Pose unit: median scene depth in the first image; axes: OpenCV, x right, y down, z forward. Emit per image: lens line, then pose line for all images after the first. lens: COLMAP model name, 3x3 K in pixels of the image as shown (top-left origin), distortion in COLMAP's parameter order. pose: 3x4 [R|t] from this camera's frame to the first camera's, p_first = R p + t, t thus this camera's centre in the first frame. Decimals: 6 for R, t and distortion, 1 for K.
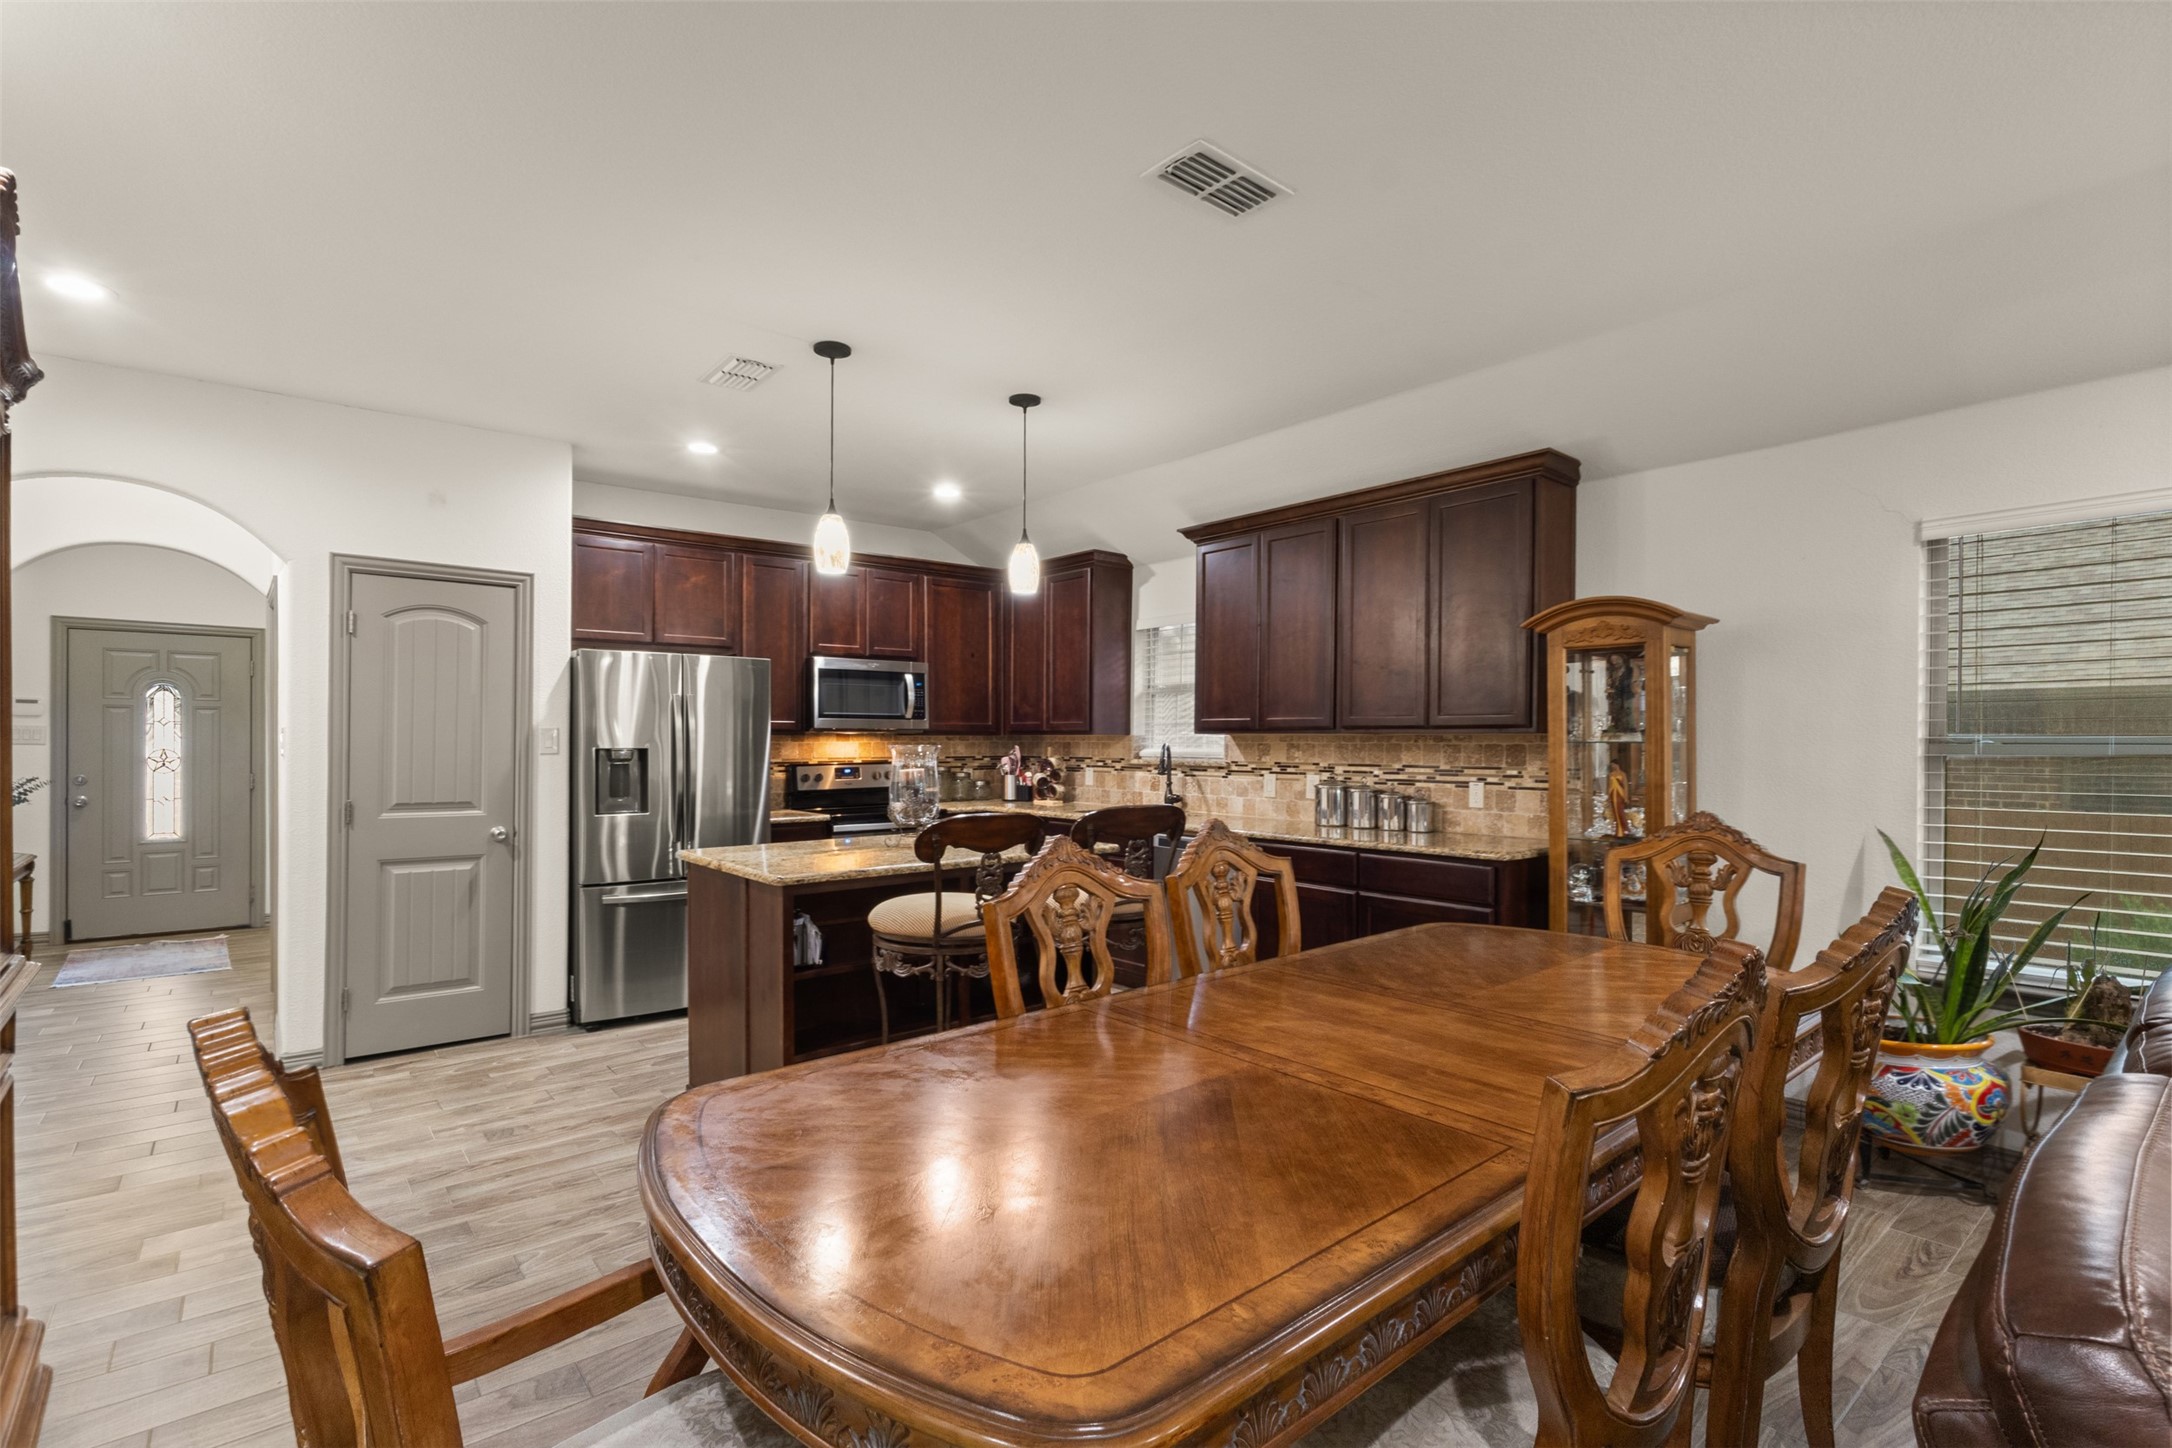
lens RADIAL K [[991.0, 0, 1088.2], [0, 991.0, 739.5], [0, 0, 1]] dist [-0.004141, -0.000214]
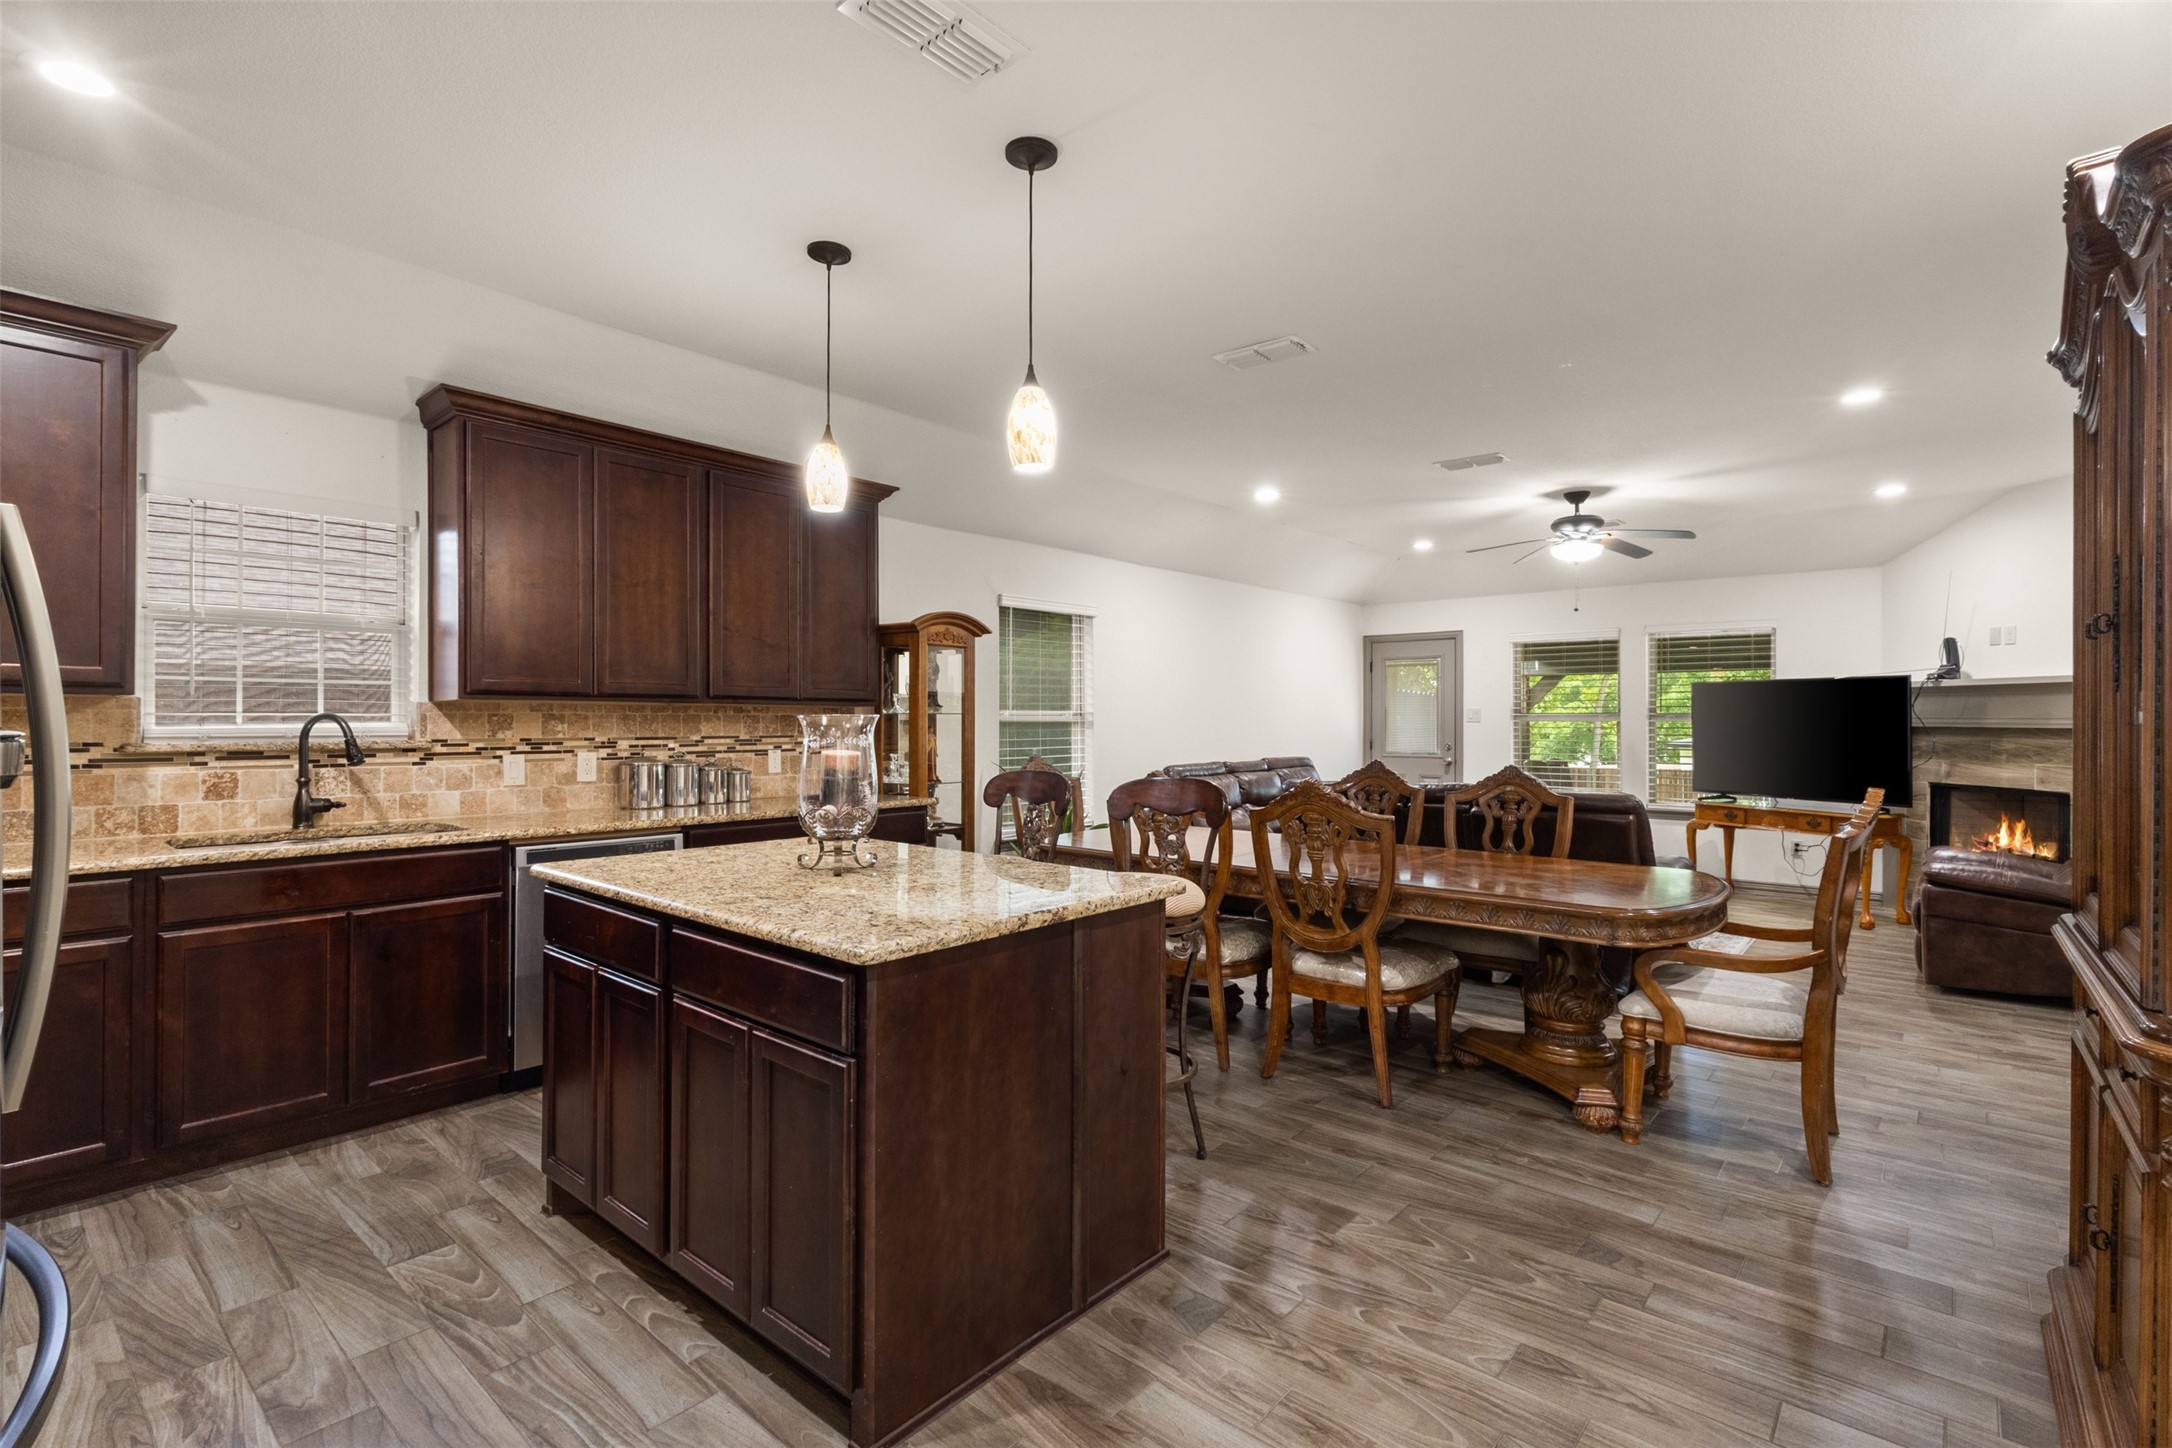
lens RADIAL K [[991.0, 0, 1082.0], [0, 991.0, 717.5], [0, 0, 1]] dist [-0.004141, -0.000214]
pose [[-0.153745, 0.000887, 0.988110, -0.674925], [-0.002692, 0.999996, -0.001316, 0.007149], [-0.988107, -0.002863, -0.153742, 0.753872]]
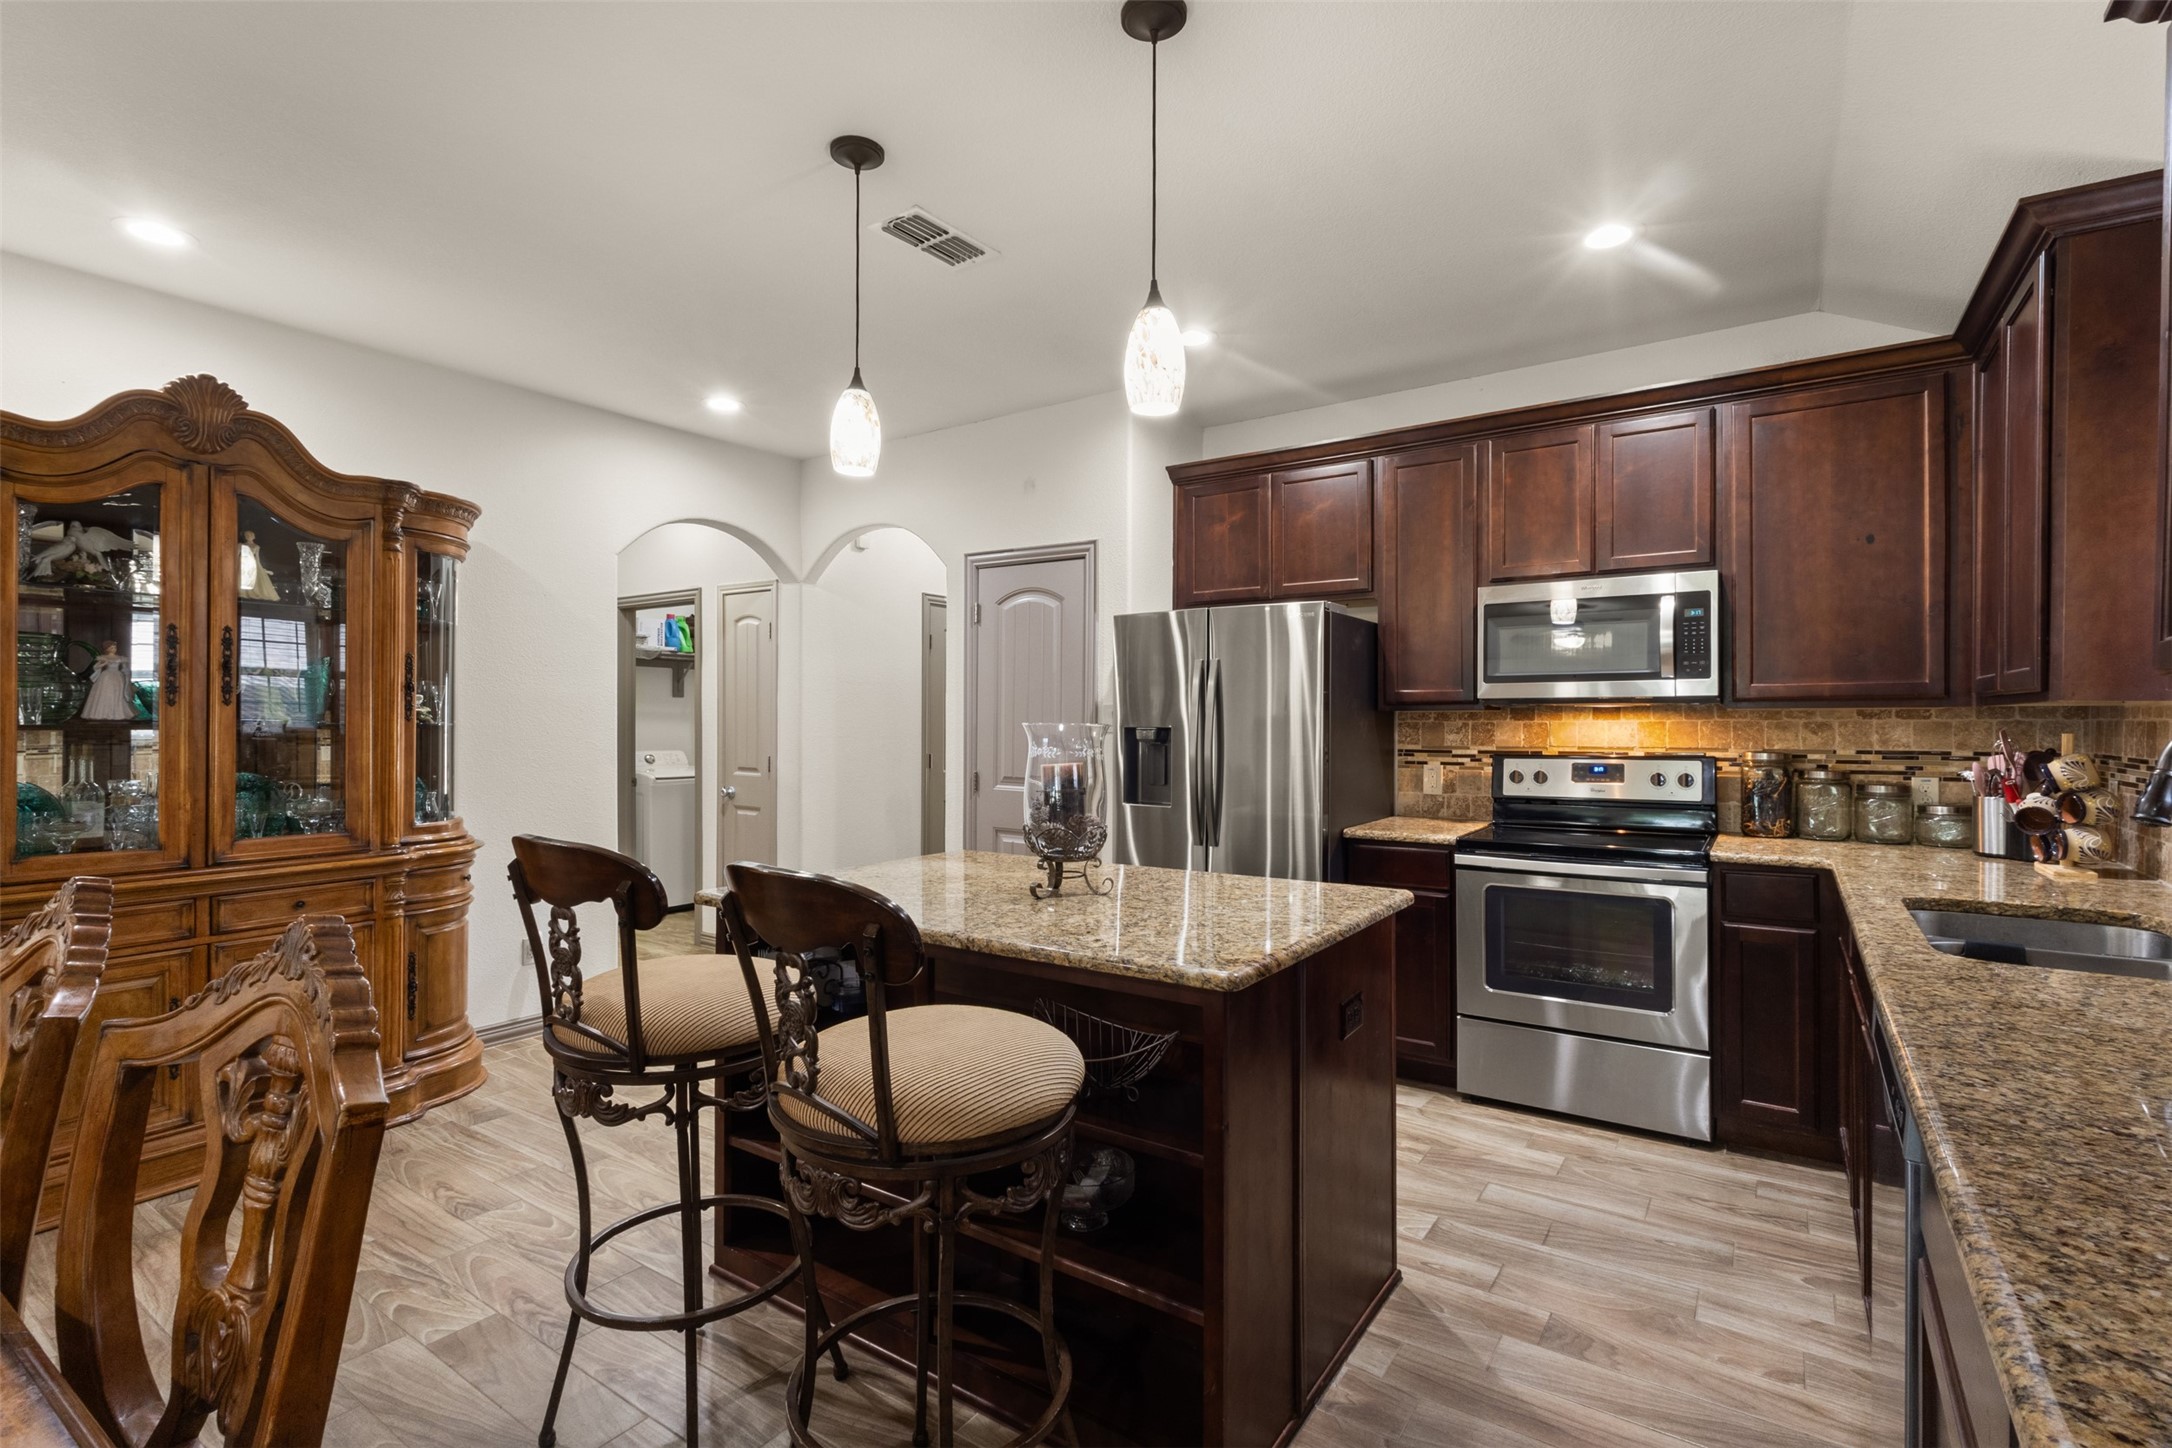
lens RADIAL K [[991.0, 0, 1091.7], [0, 991.0, 713.2], [0, 0, 1]] dist [-0.004141, -0.000214]
pose [[0.279229, -0.004202, -0.960215, 0.314421], [-0.000038, 0.999990, -0.004387, 0.000746], [0.960224, 0.001261, 0.279226, 0.680501]]
